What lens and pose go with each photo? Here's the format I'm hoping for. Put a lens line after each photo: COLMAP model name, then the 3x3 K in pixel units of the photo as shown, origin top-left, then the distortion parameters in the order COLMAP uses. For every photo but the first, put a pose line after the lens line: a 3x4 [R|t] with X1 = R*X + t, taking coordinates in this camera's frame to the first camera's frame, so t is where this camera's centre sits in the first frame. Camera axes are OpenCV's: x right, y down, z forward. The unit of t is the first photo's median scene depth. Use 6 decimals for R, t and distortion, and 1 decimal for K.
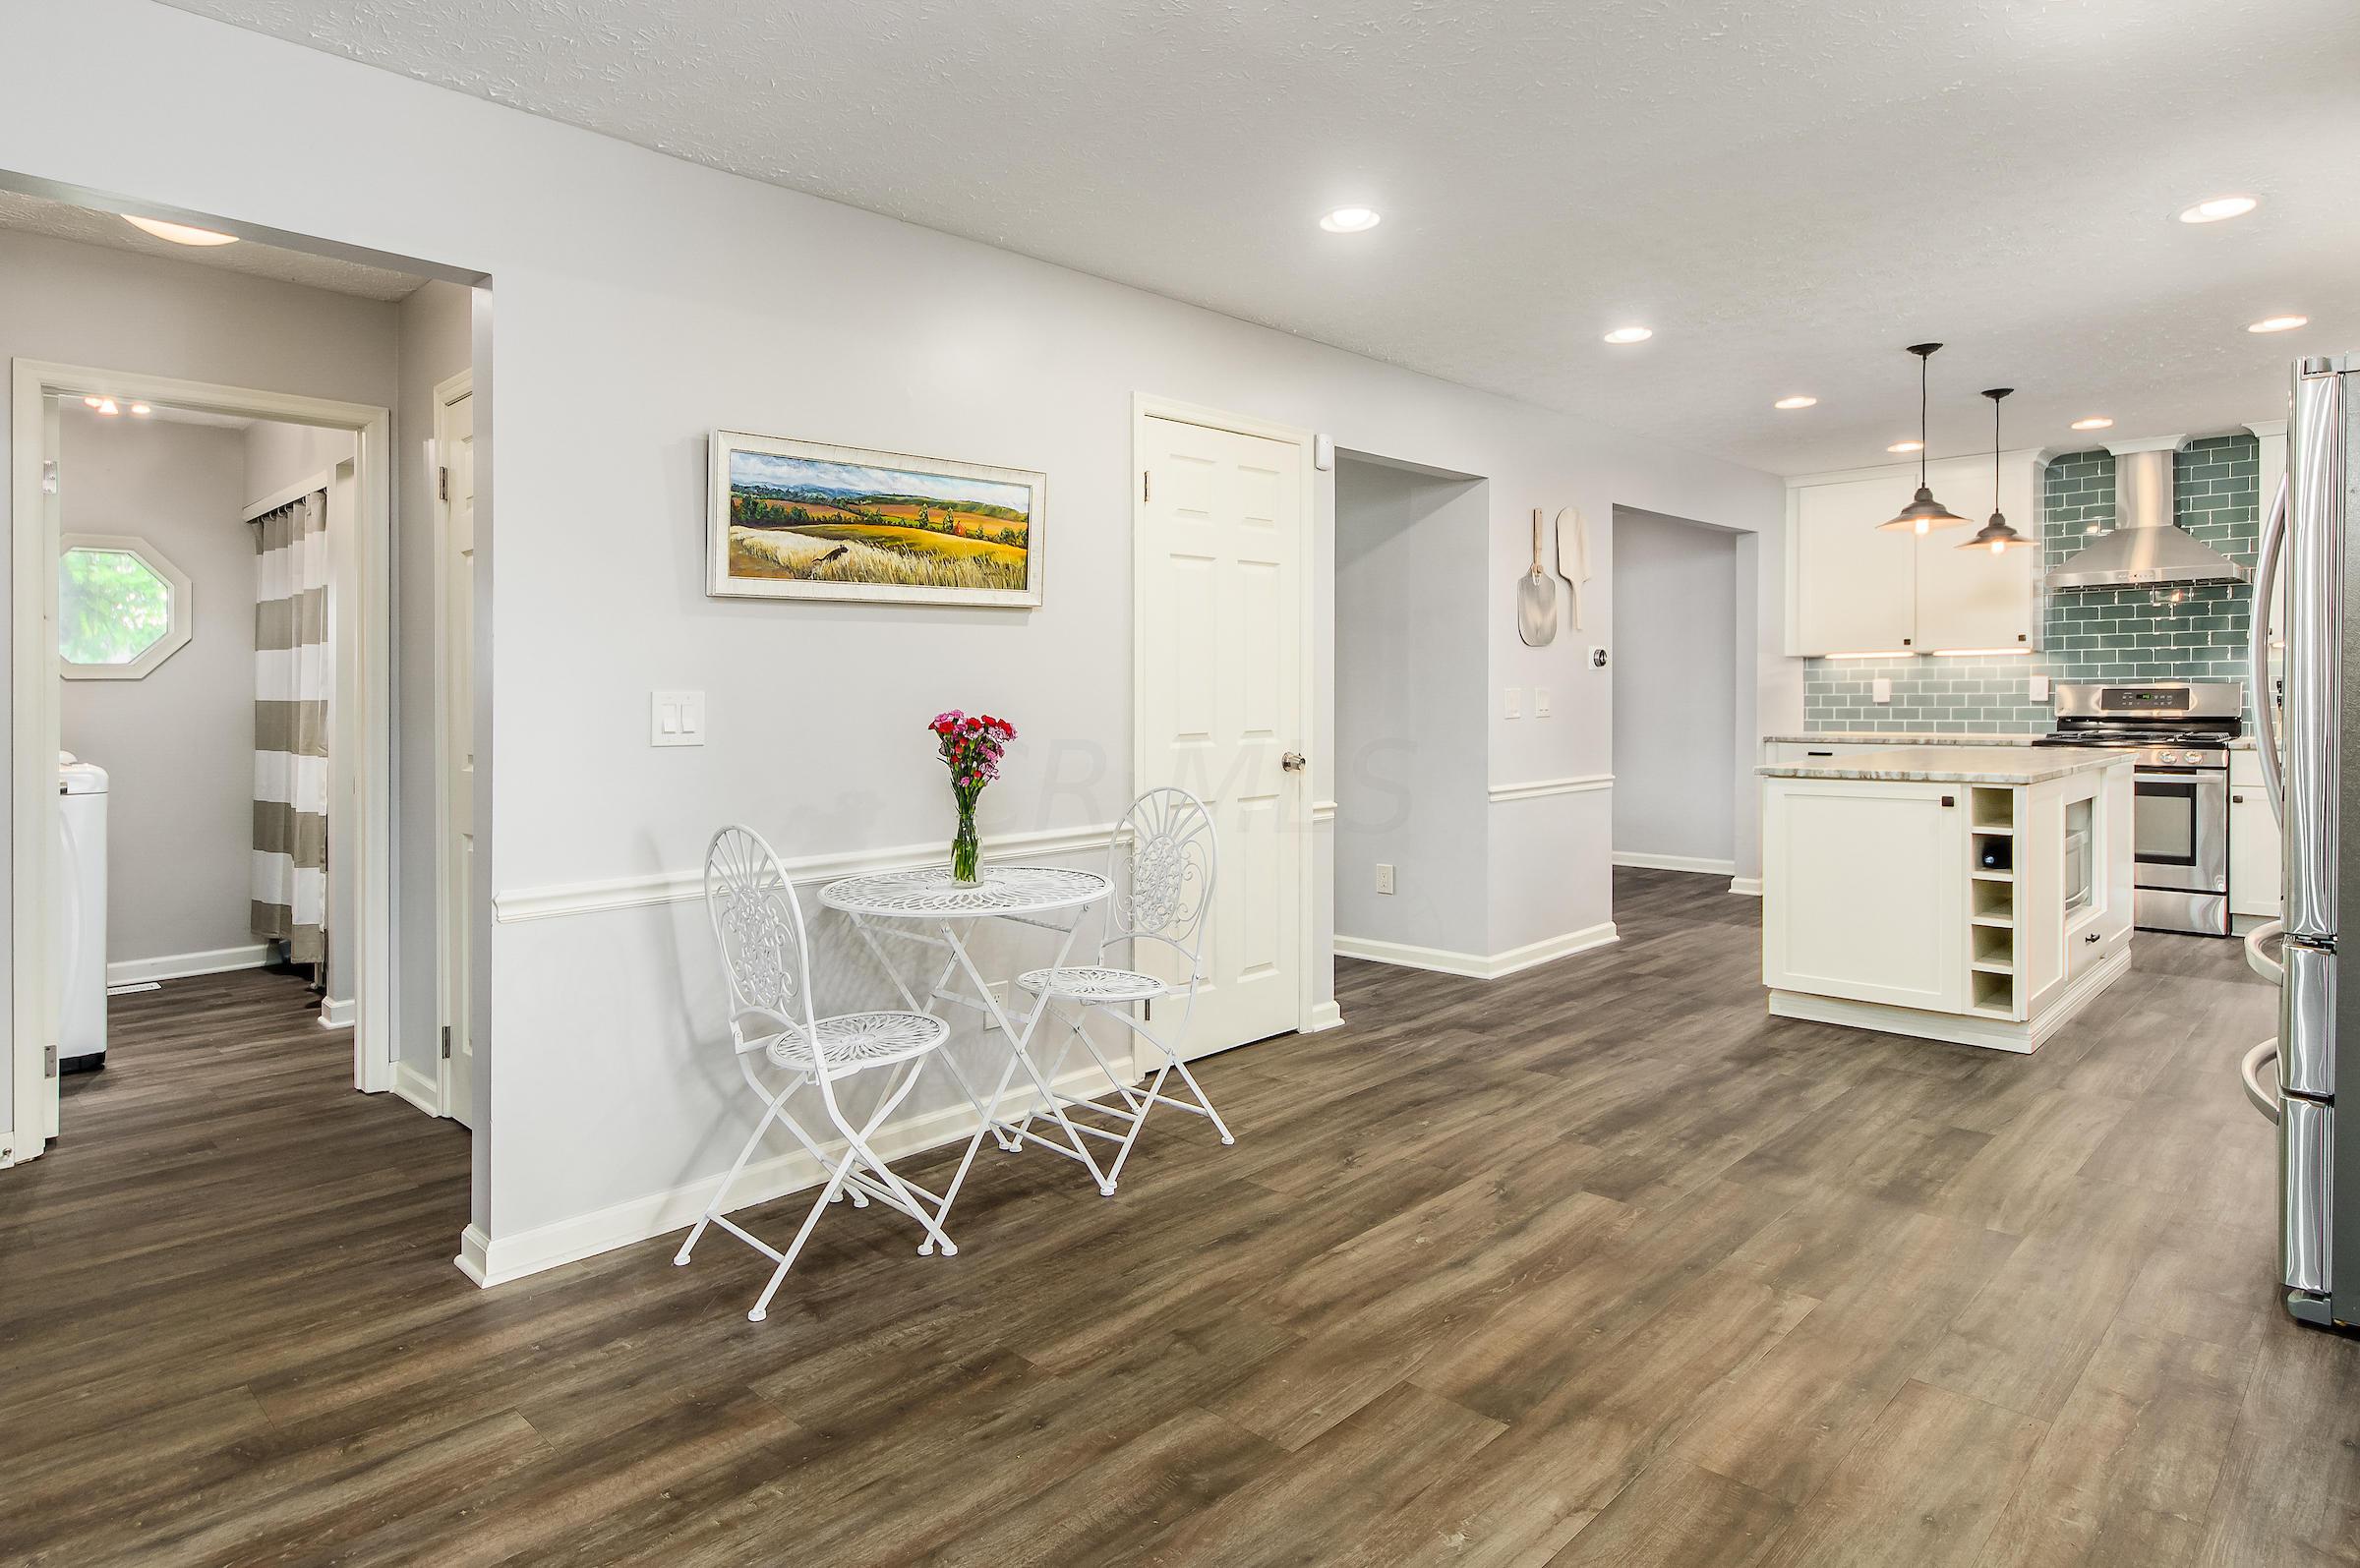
lens RADIAL K [[1240.5, 0, 1190.6], [0, 1240.5, 688.6], [0, 0, 1]] dist [0.037065, -0.000424]
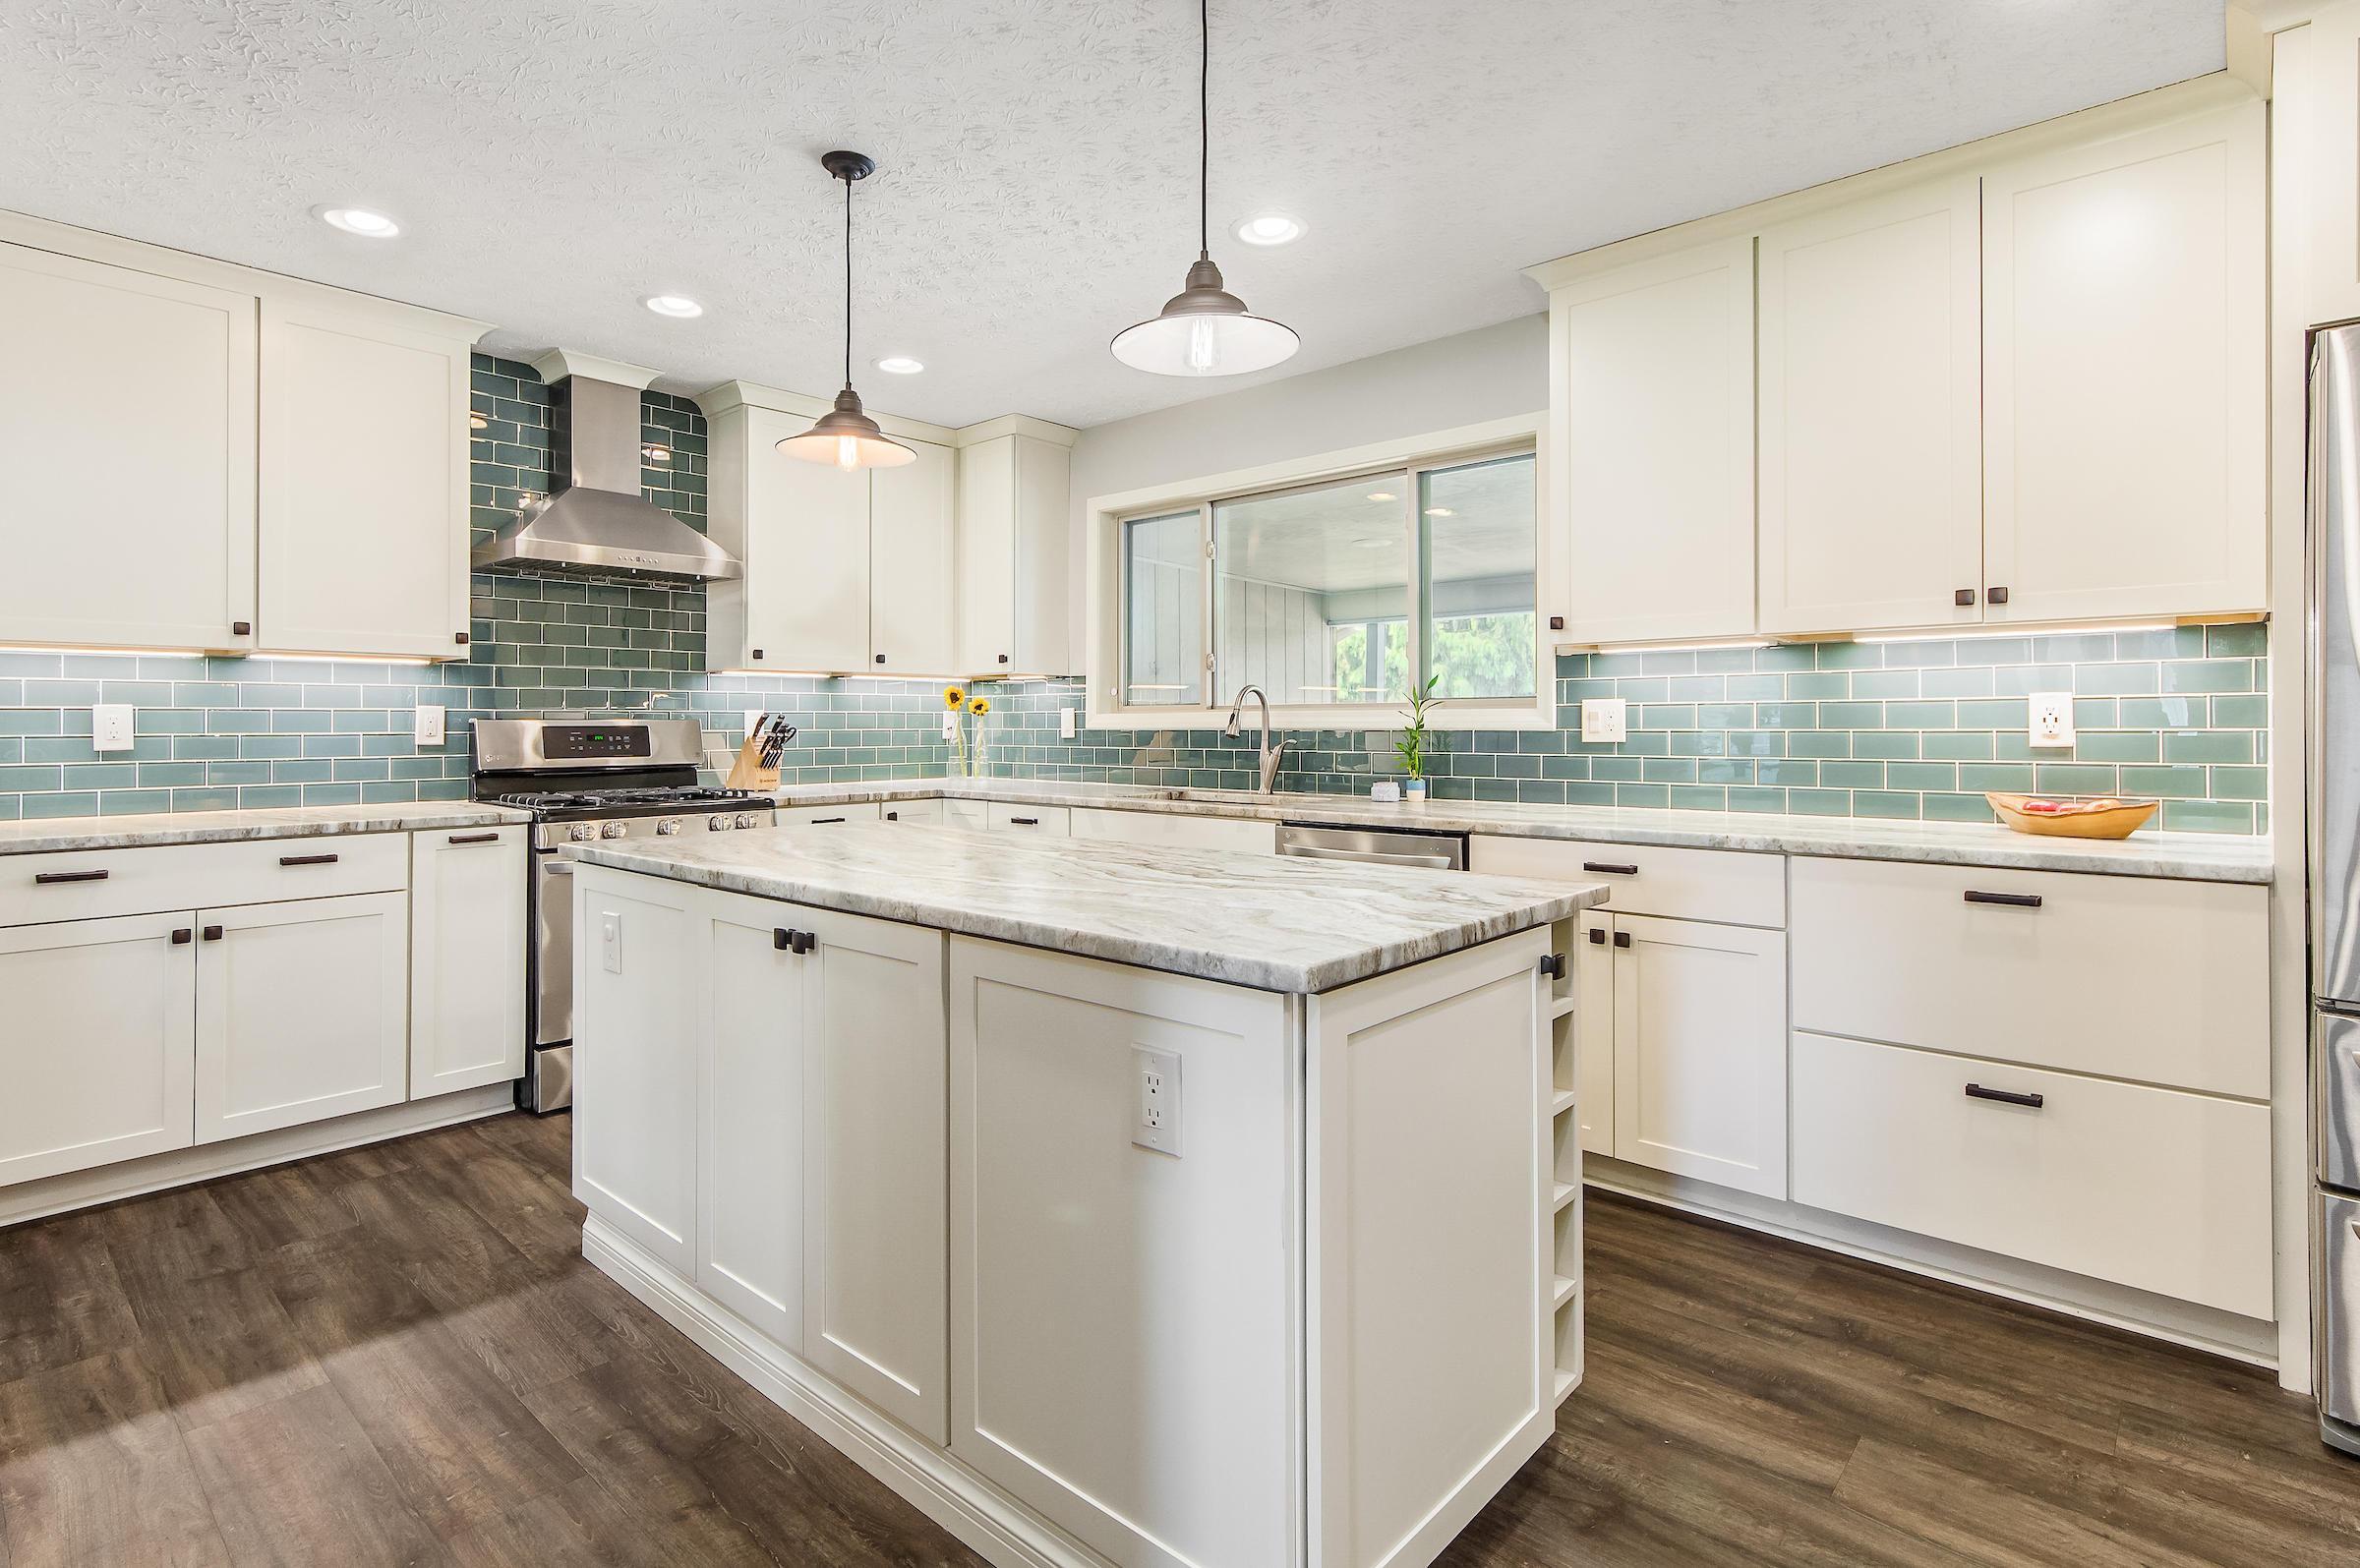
lens RADIAL K [[1148.4, 0, 1154.2], [0, 1148.4, 721.9], [0, 0, 1]] dist [0.002501, 0.000297]
pose [[-0.020899, 0.013608, 0.999689, 0.119171], [-0.001717, 0.999905, -0.013647, 0.005353], [-0.999780, -0.002001, -0.020873, 0.685805]]
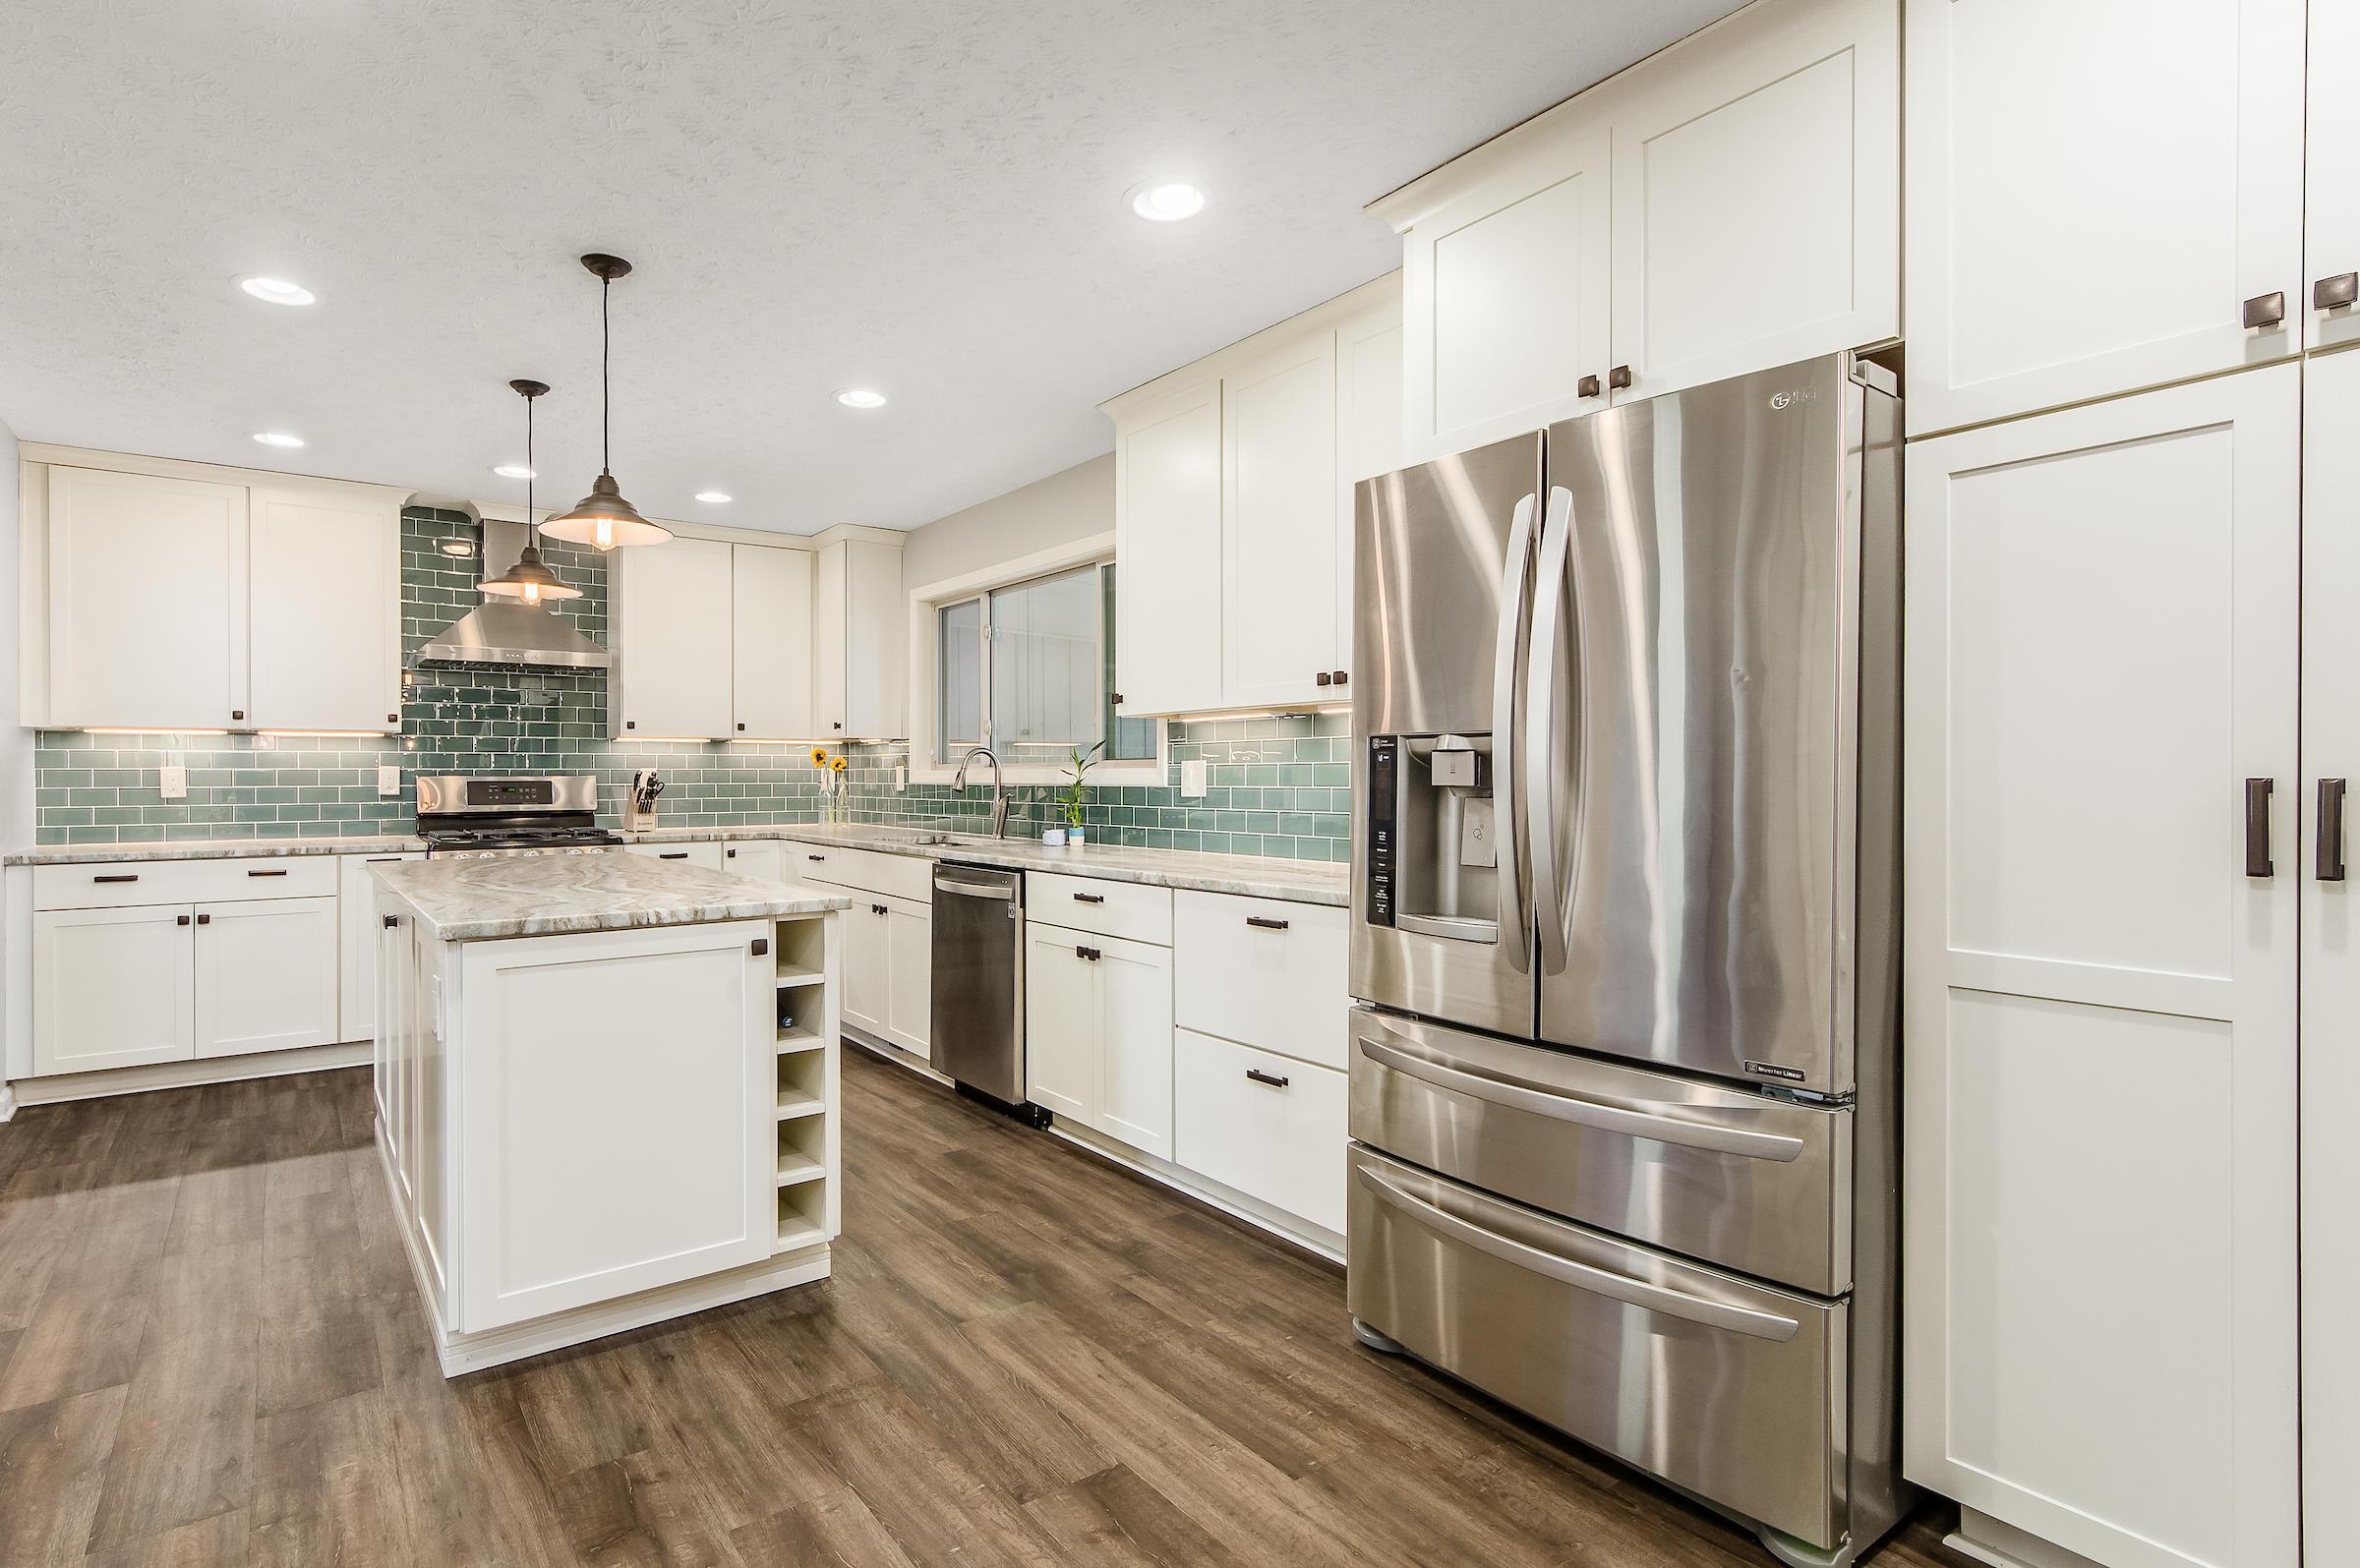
lens RADIAL K [[1137.6, 0, 1058.9], [0, 1137.6, 789.2], [0, 0, 1]] dist [0.004131, -0.000023]
pose [[0.203130, -0.000858, 0.979151, 0.025637], [-0.004603, 0.999988, 0.001831, 0.002247], [-0.979141, -0.004879, 0.203124, 0.426070]]
